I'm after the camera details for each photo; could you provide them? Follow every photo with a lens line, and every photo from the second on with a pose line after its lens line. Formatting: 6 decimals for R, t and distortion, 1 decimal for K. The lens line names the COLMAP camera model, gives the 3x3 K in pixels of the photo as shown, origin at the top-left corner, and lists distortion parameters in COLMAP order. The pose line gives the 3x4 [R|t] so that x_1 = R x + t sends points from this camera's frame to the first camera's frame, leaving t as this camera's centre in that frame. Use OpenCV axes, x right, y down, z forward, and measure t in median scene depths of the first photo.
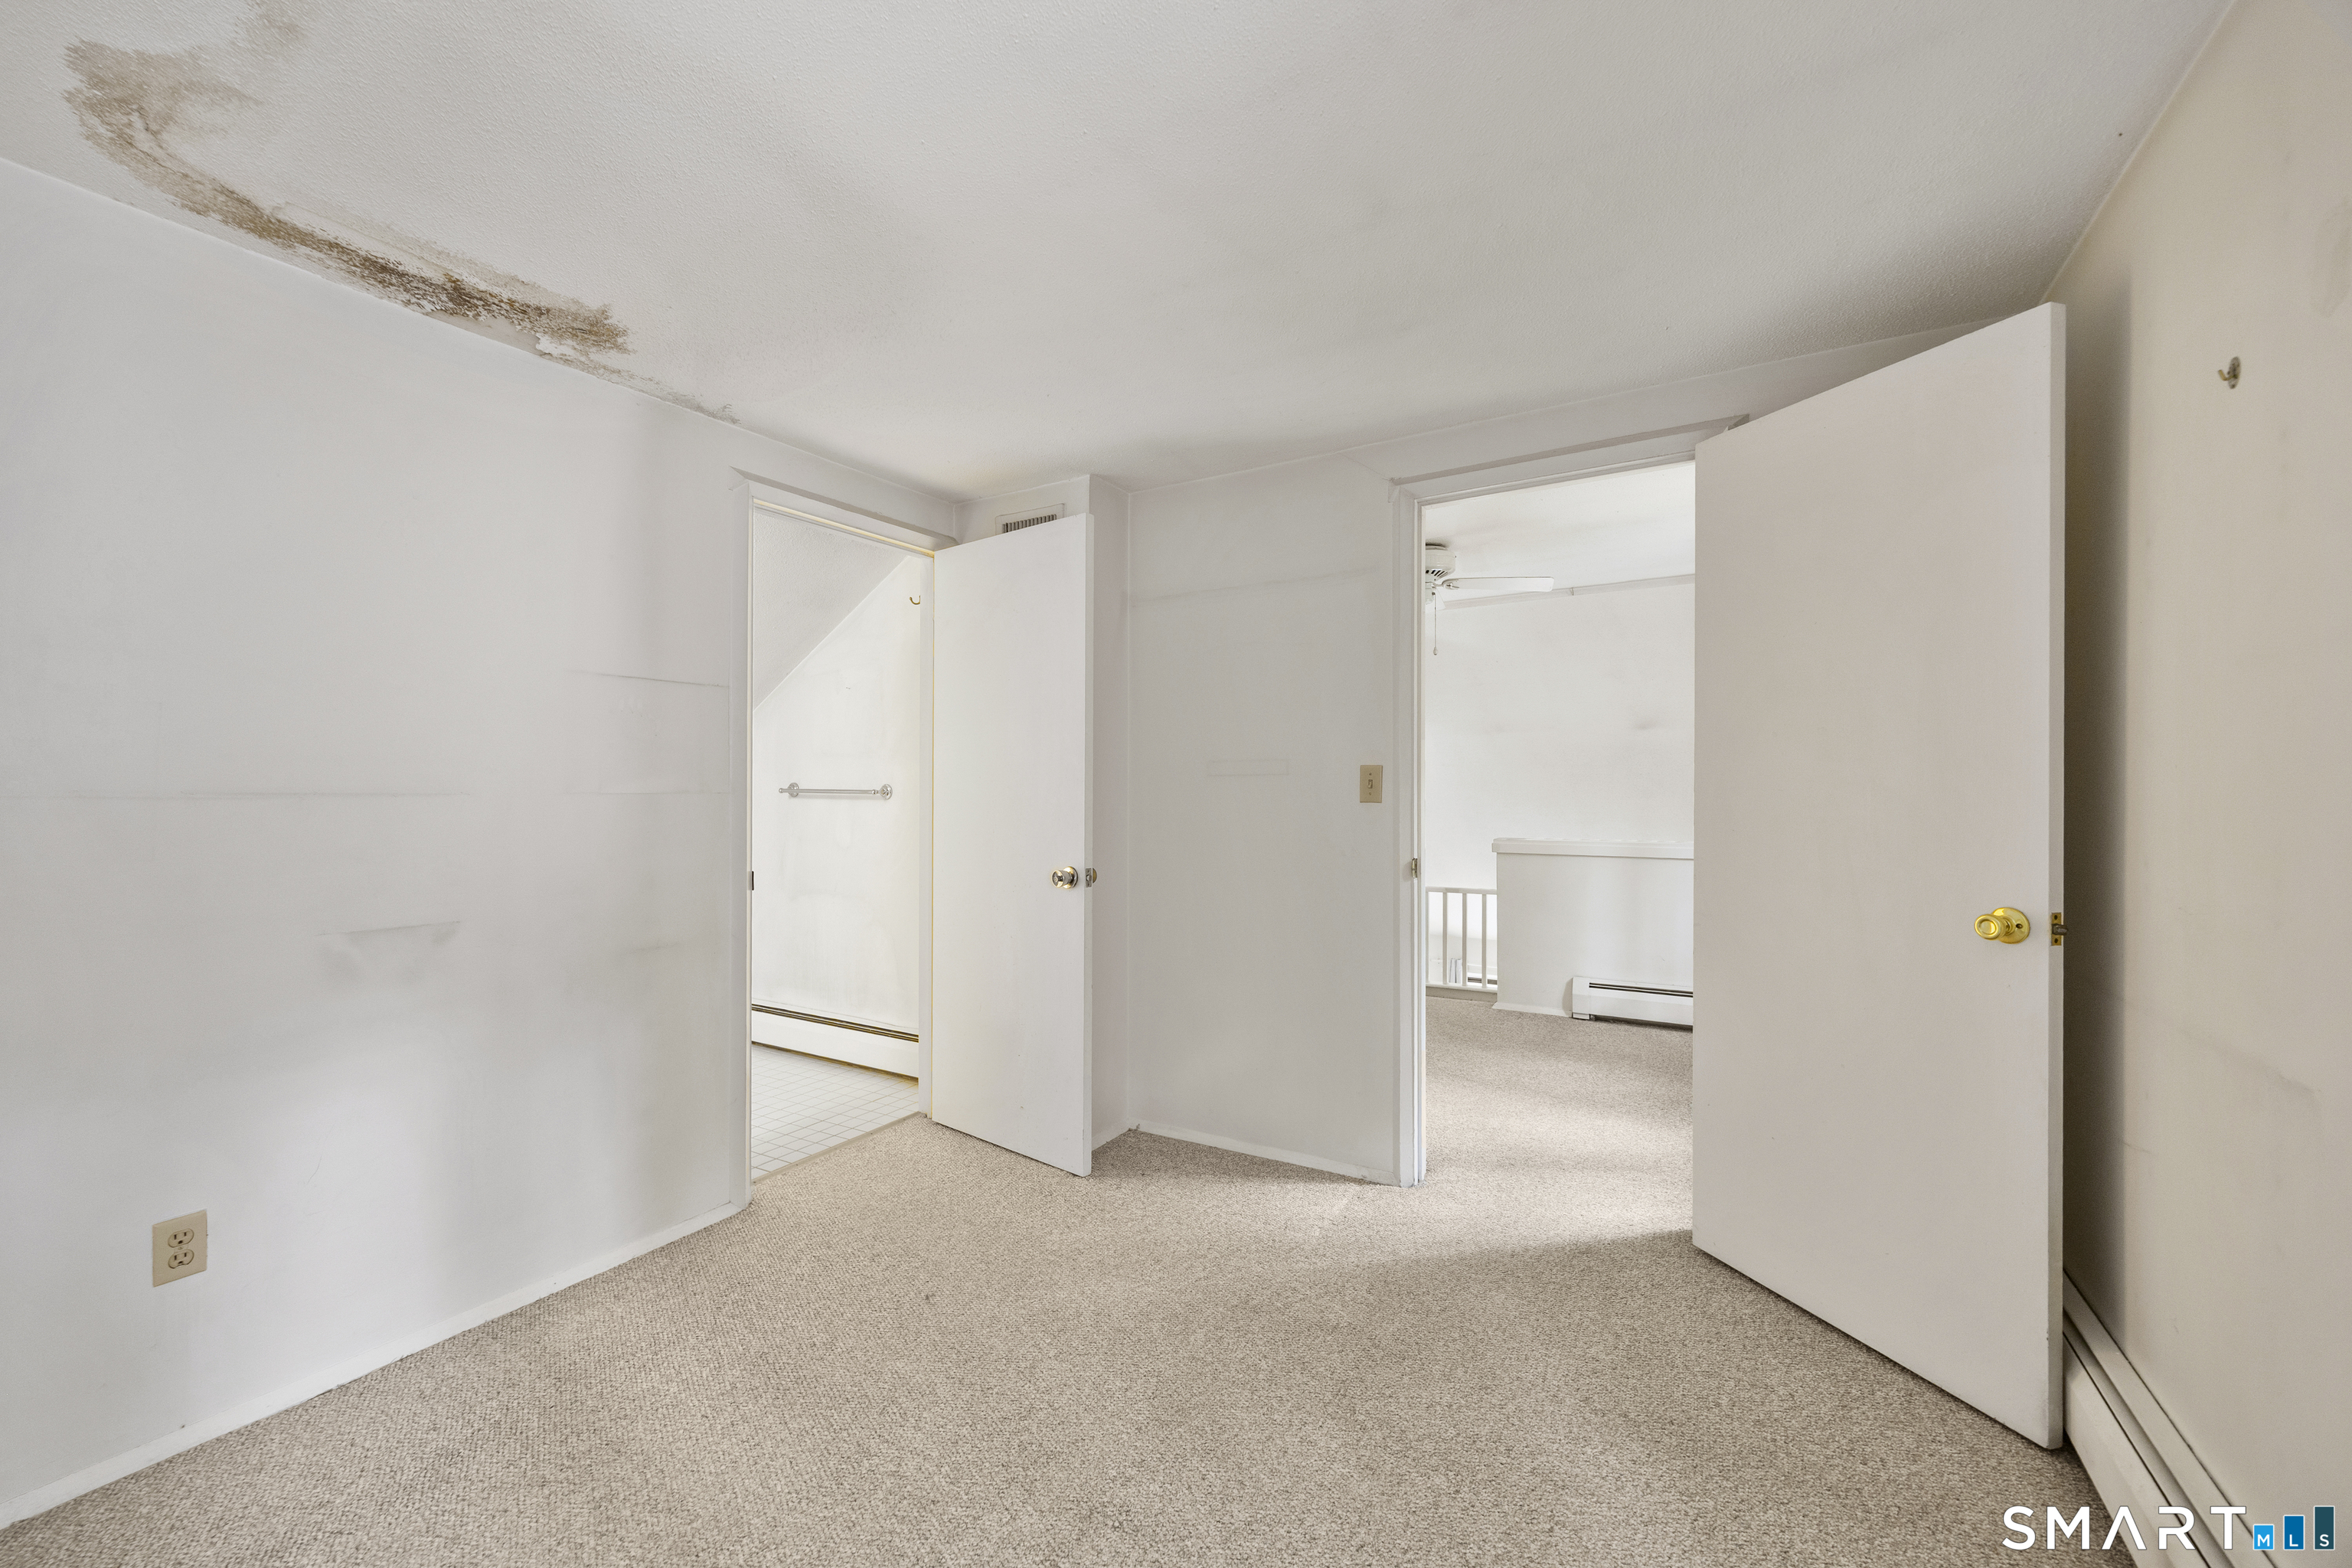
lens RADIAL K [[925.5, 0, 1174.0], [0, 925.5, 807.6], [0, 0, 1]] dist [-0.001010, -0.000374]
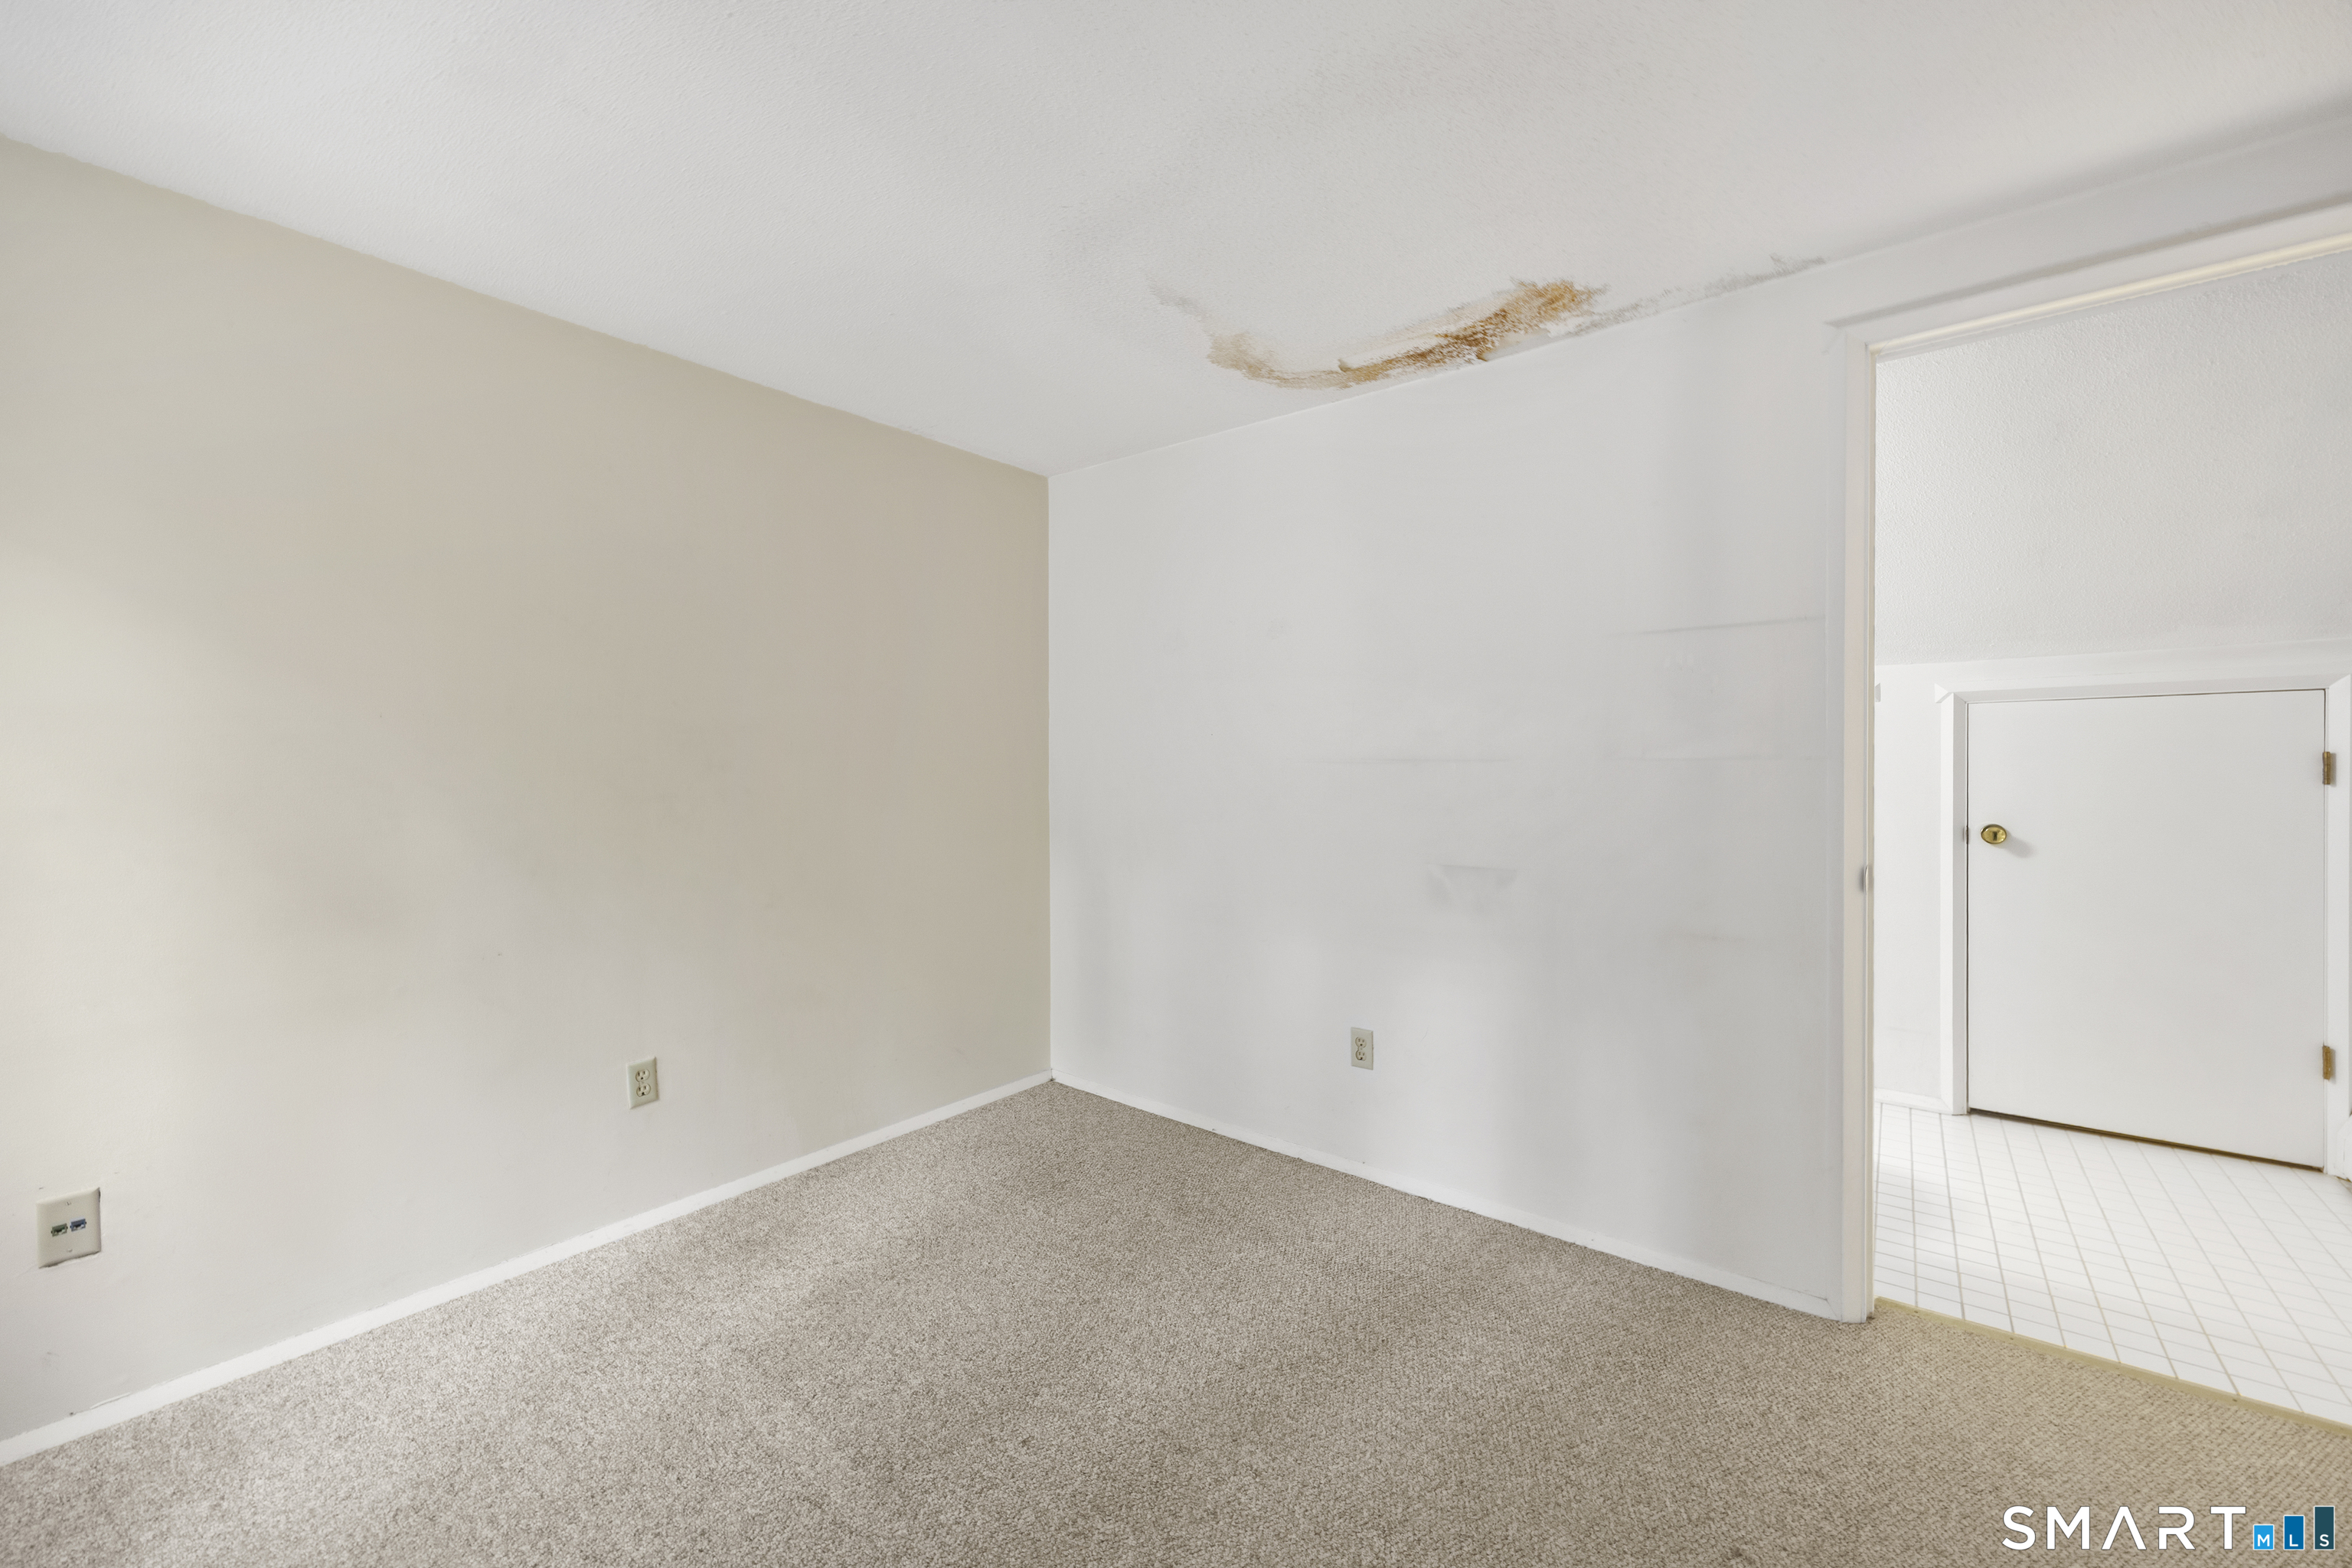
lens RADIAL K [[933.8, 0, 1170.2], [0, 933.8, 770.4], [0, 0, 1]] dist [-0.001393, -0.000238]
pose [[-0.142412, 0.018624, -0.989632, 0.441842], [-0.008477, 0.999763, 0.020034, -0.021102], [0.989771, 0.011242, -0.142220, 0.742195]]
